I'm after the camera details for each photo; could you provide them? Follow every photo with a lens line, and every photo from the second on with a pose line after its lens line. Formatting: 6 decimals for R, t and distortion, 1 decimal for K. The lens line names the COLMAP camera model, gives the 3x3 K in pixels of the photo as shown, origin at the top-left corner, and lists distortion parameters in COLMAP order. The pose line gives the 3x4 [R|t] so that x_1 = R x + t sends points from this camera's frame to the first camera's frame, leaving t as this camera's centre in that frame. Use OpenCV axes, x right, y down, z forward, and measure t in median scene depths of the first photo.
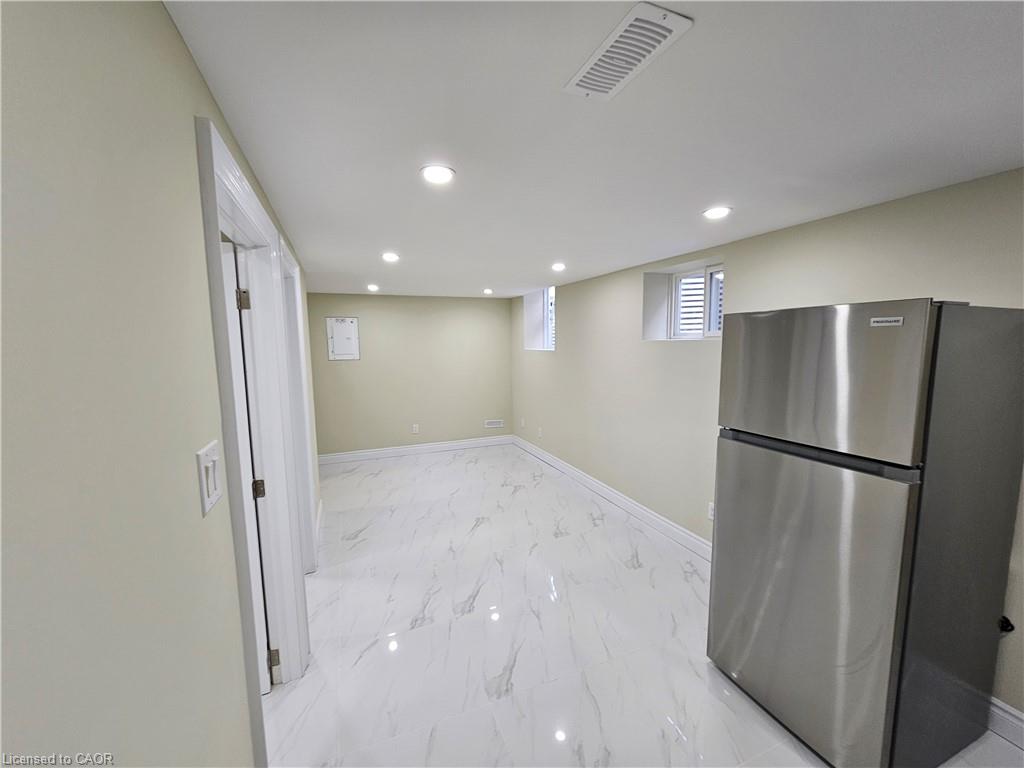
lens RADIAL K [[422.0, 0, 510.4], [0, 422.0, 389.7], [0, 0, 1]] dist [-0.001047, -0.000336]
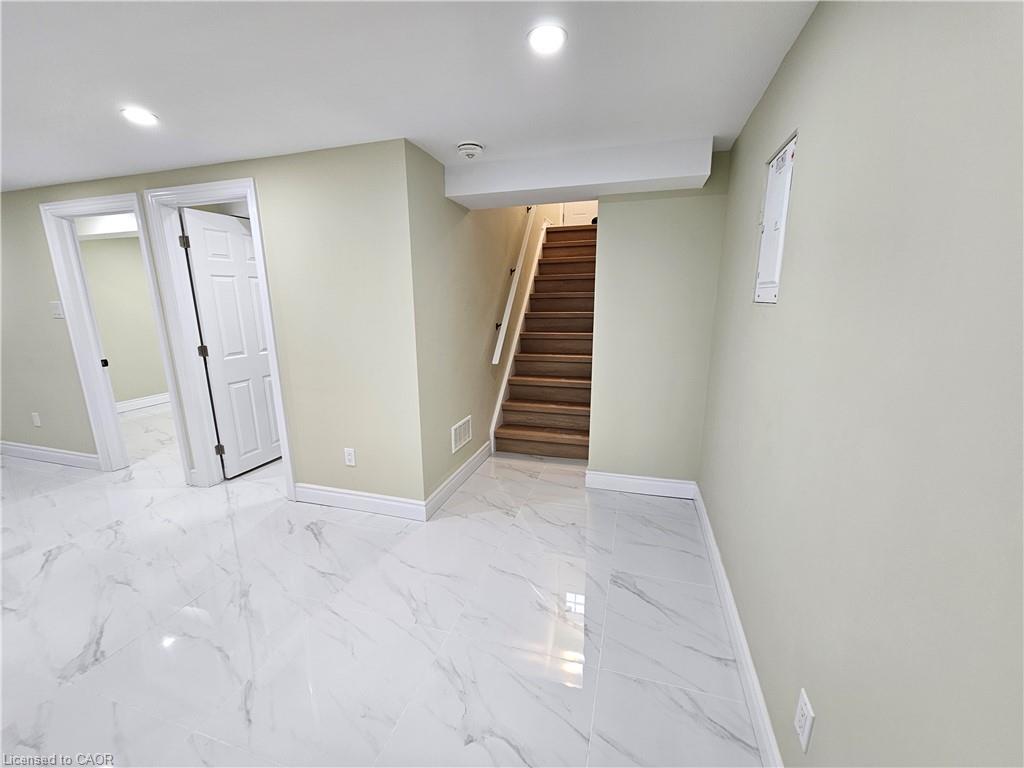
lens RADIAL K [[417.0, 0, 512.1], [0, 417.0, 389.7], [0, 0, 1]] dist [-0.000786, 0.000148]
pose [[-0.620856, 0.185348, -0.761698, -0.097872], [-0.079110, 0.951873, 0.296106, -0.187915], [0.779923, 0.244098, -0.576313, 2.275644]]
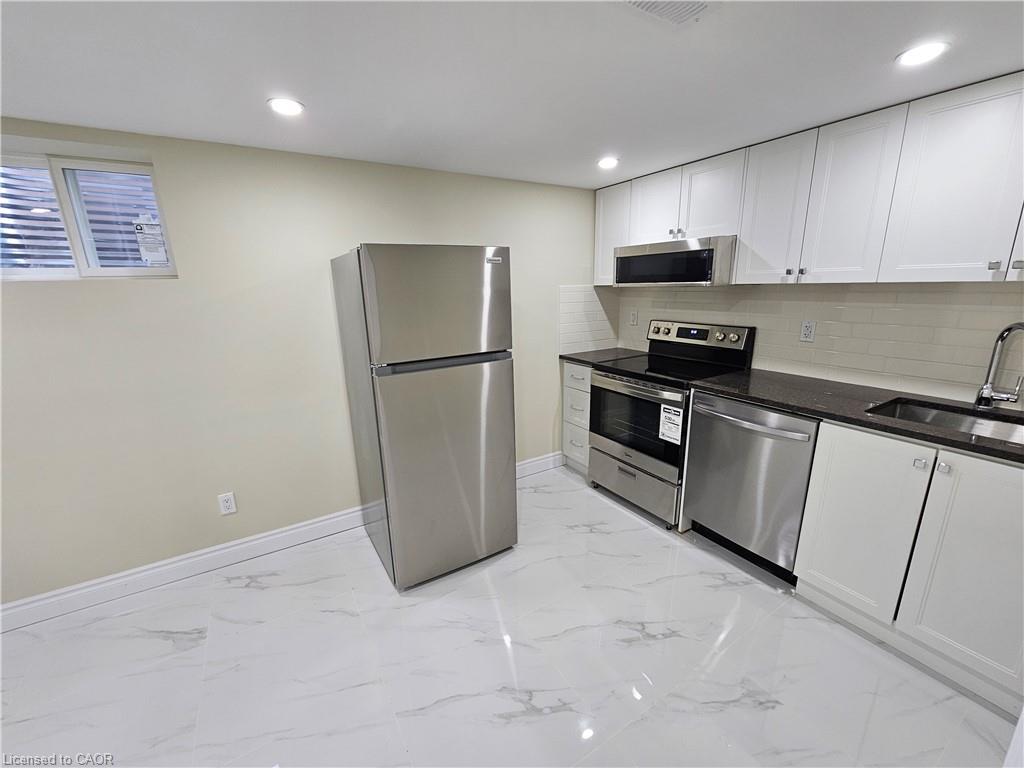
lens RADIAL K [[422.0, 0, 510.4], [0, 422.0, 389.7], [0, 0, 1]] dist [-0.001047, -0.000336]
pose [[-0.178781, -0.231364, 0.956299, -0.370954], [0.138695, 0.956327, 0.257300, -0.049721], [-0.974064, 0.178634, -0.138884, 0.651573]]
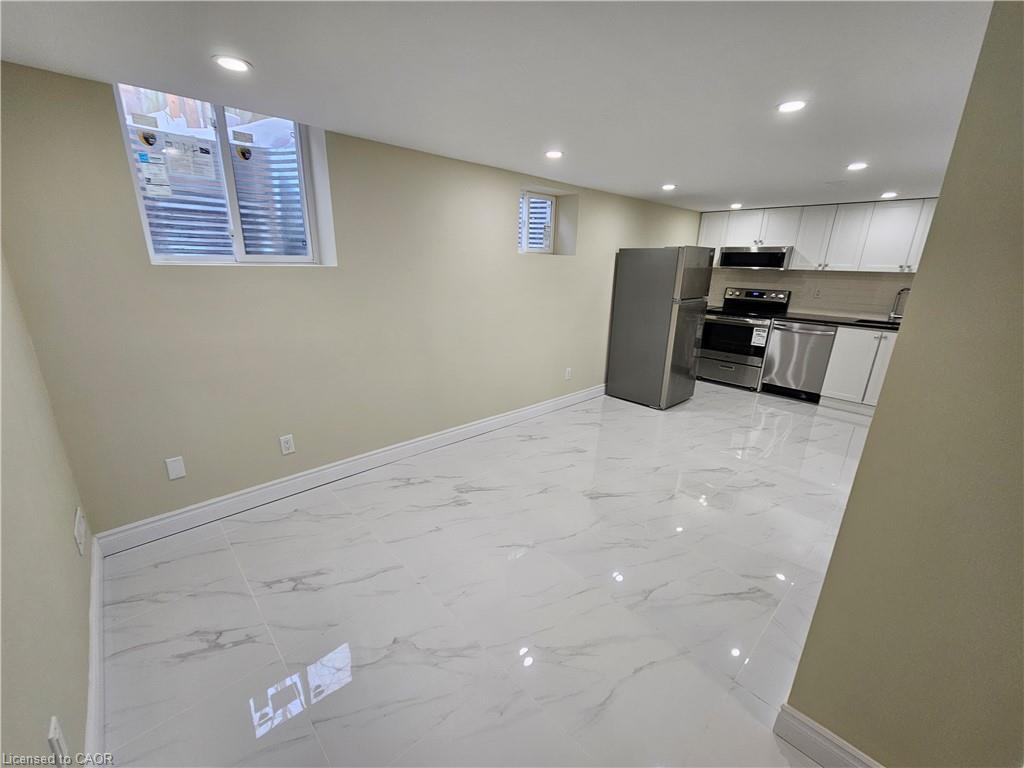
lens RADIAL K [[422.0, 0, 510.4], [0, 422.0, 389.7], [0, 0, 1]] dist [-0.001047, -0.000336]
pose [[-0.370770, -0.272239, 0.887928, -0.954049], [0.089093, 0.941236, 0.325786, -0.199458], [-0.924441, 0.199900, -0.324728, 2.005596]]
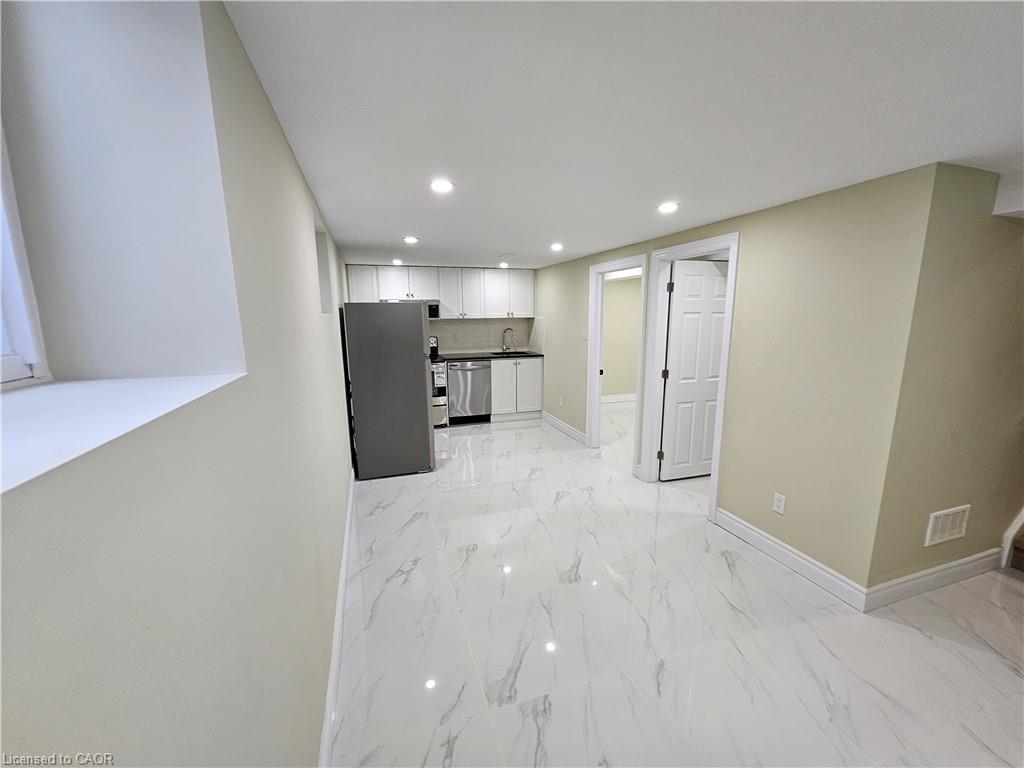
lens RADIAL K [[417.0, 0, 512.1], [0, 417.0, 389.7], [0, 0, 1]] dist [-0.000786, 0.000148]
pose [[-0.998442, 0.007779, 0.055252, -0.019196], [0.023837, 0.954791, 0.296322, -0.266399], [-0.050449, 0.297177, -0.953489, 2.313340]]
